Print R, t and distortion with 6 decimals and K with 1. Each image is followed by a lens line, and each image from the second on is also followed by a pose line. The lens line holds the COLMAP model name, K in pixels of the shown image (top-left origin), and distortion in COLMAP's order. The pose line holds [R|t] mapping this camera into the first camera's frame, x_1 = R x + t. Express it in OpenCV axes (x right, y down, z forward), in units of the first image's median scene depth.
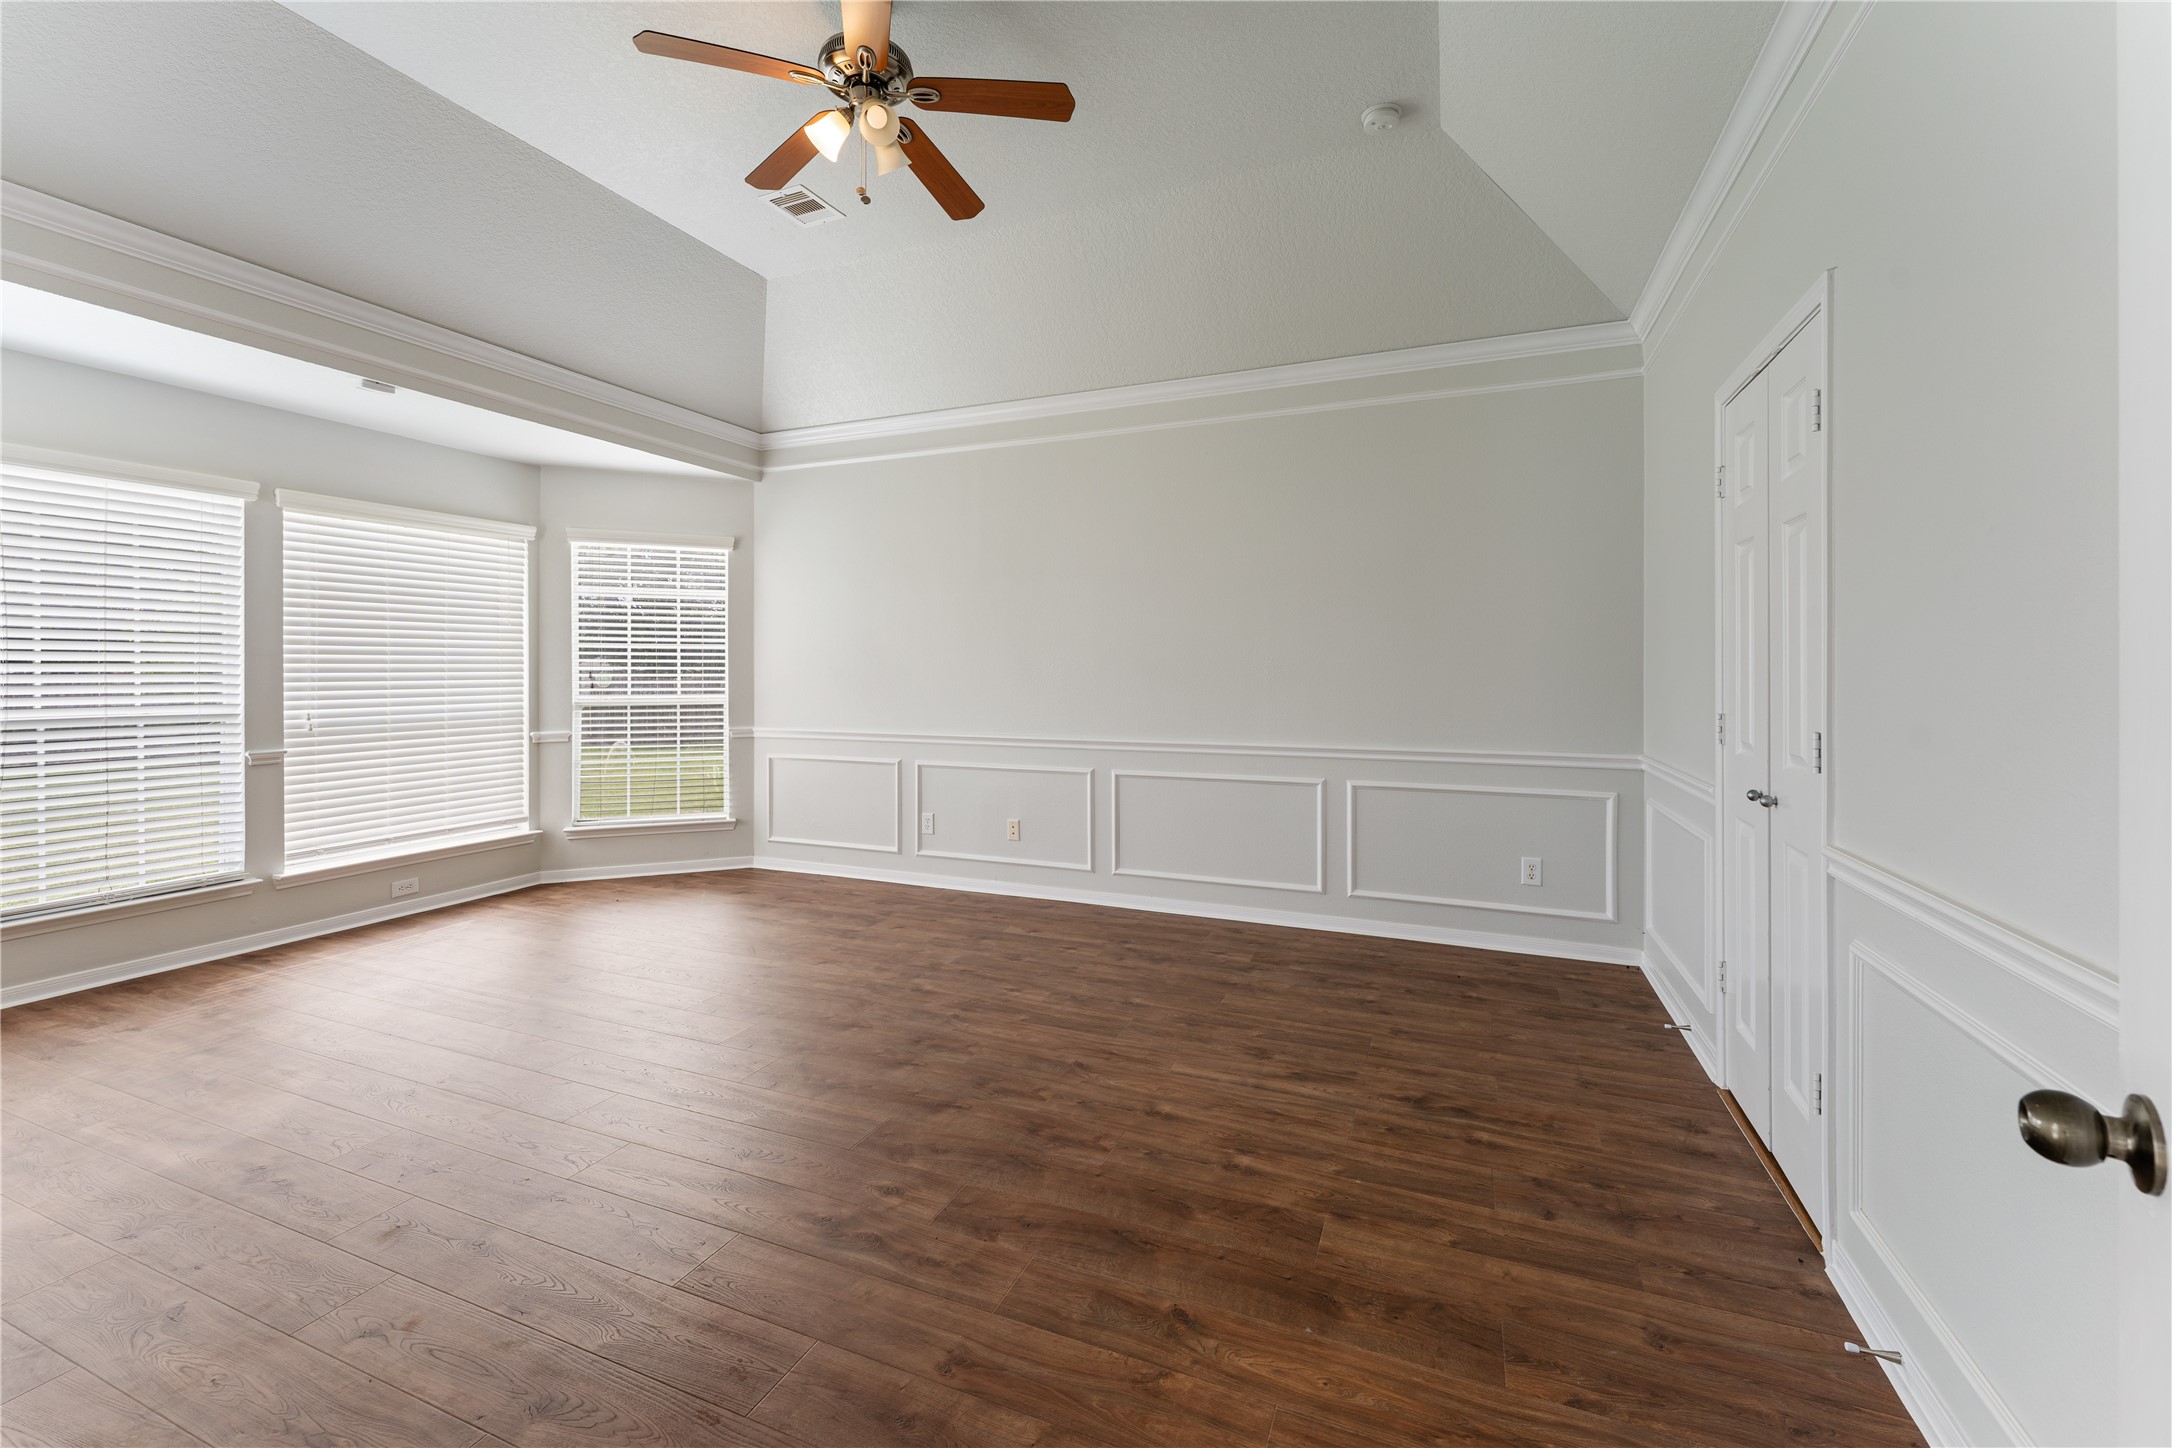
lens RADIAL K [[903.4, 0, 1061.1], [0, 903.4, 653.1], [0, 0, 1]] dist [0.000328, 0.000008]
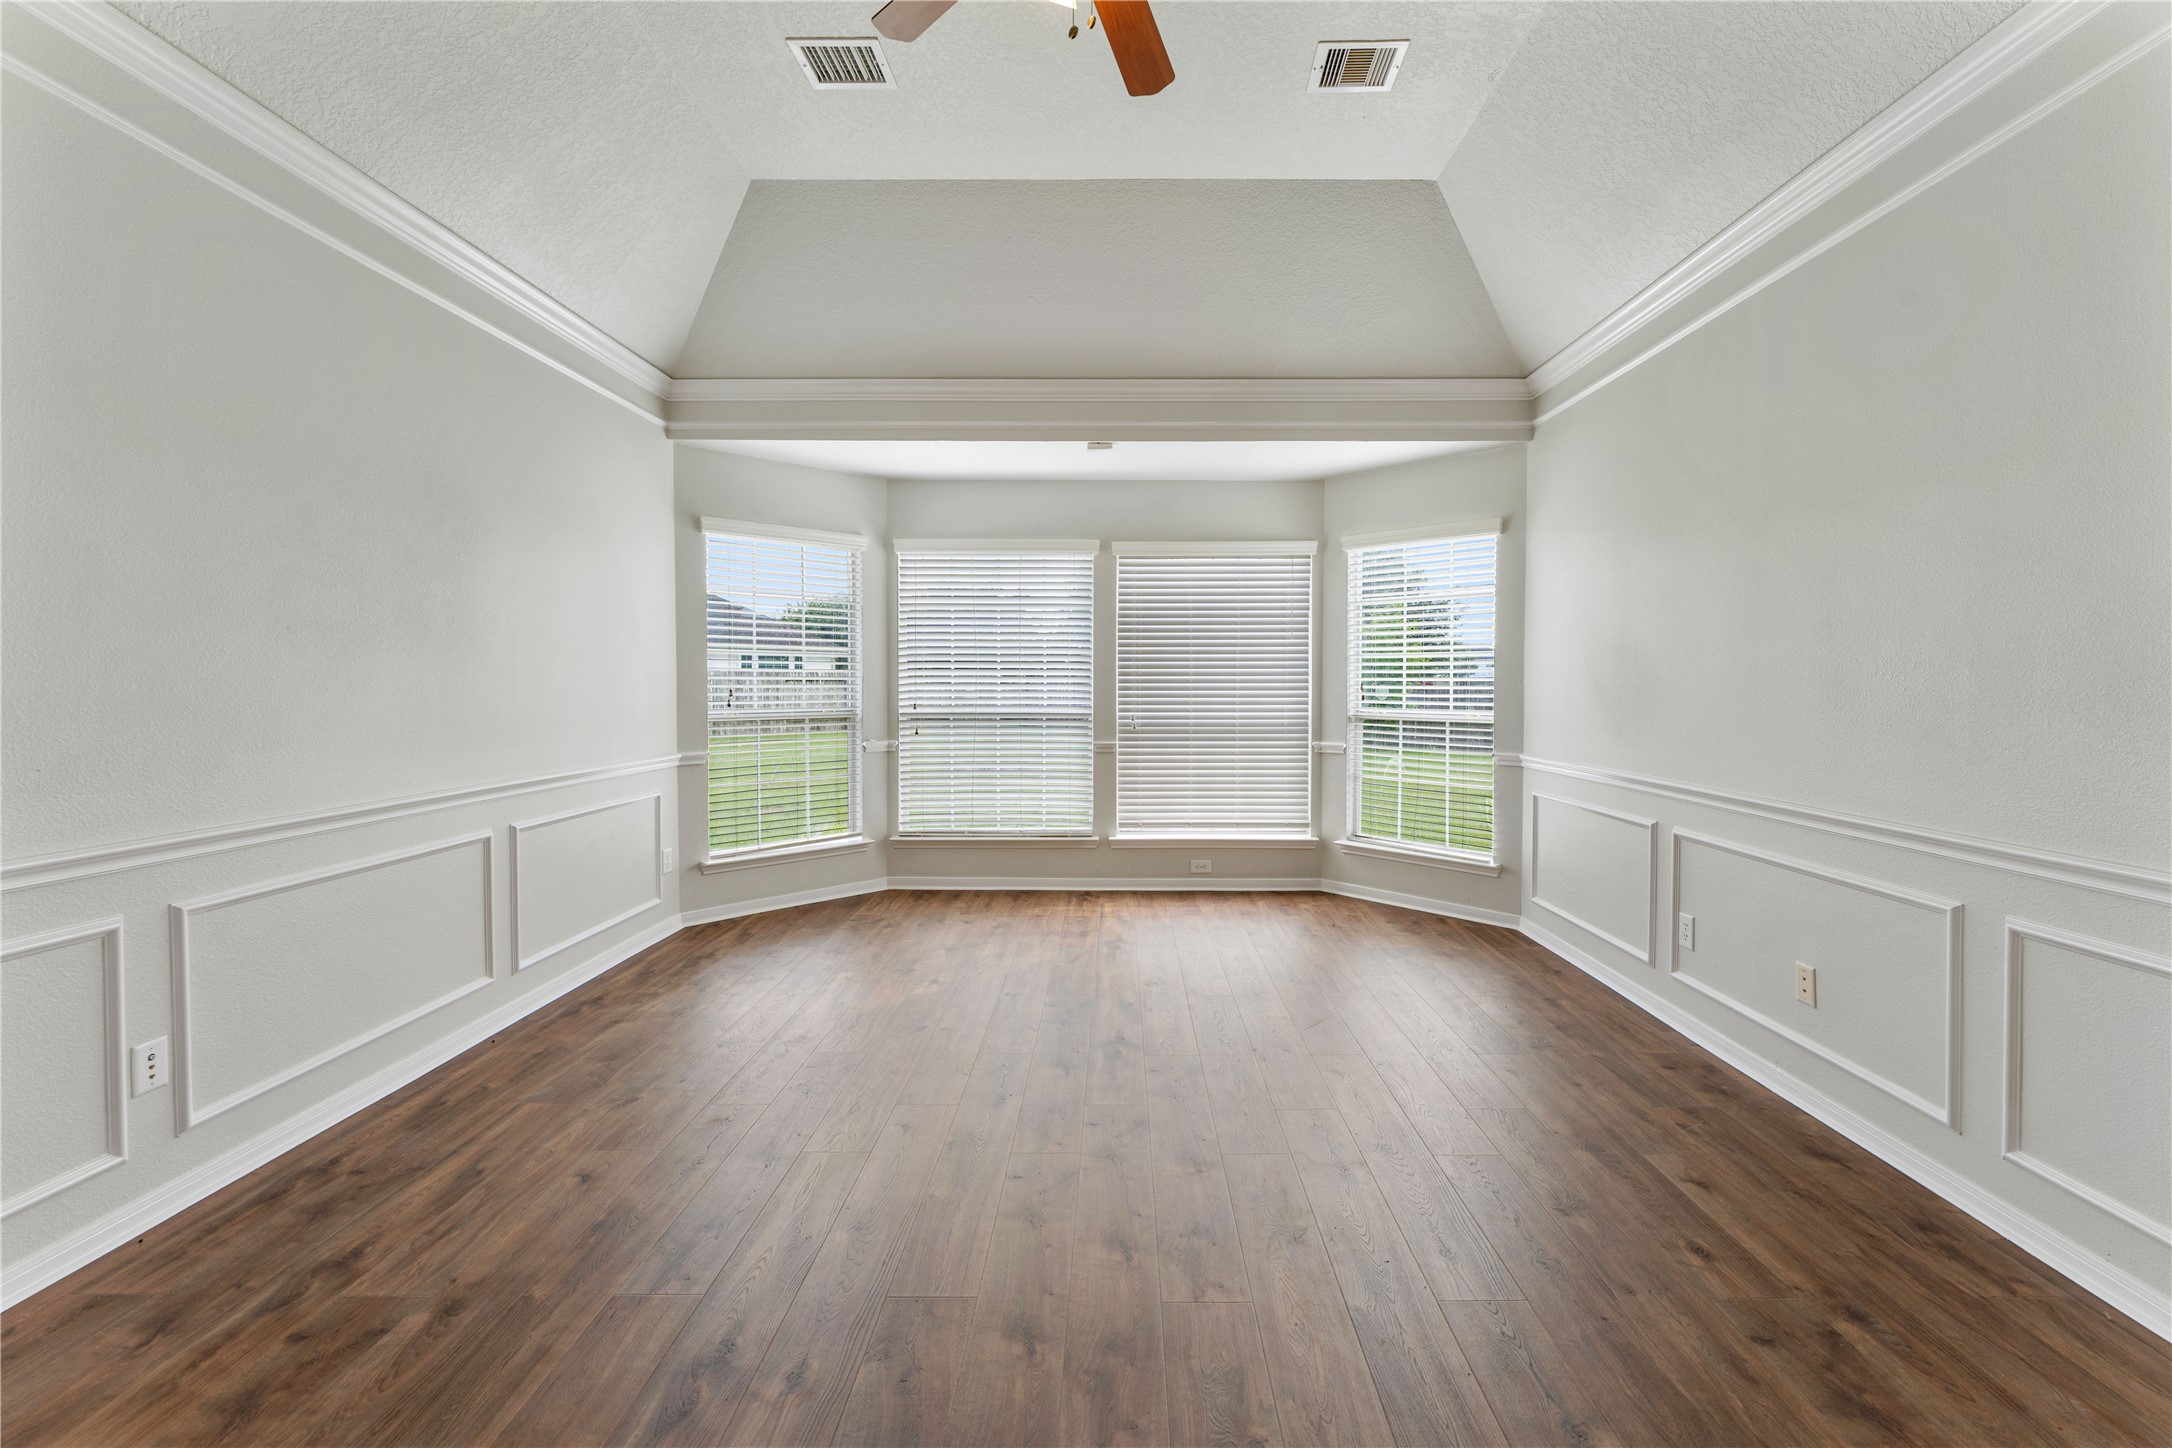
lens RADIAL K [[879.2, 0, 1116.9], [0, 879.2, 684.6], [0, 0, 1]] dist [0.000626, -0.000192]
pose [[0.397219, 0.004186, -0.917714, 0.265955], [0.016554, 0.999794, 0.011726, 0.007789], [0.917574, -0.019850, 0.397068, 0.440249]]
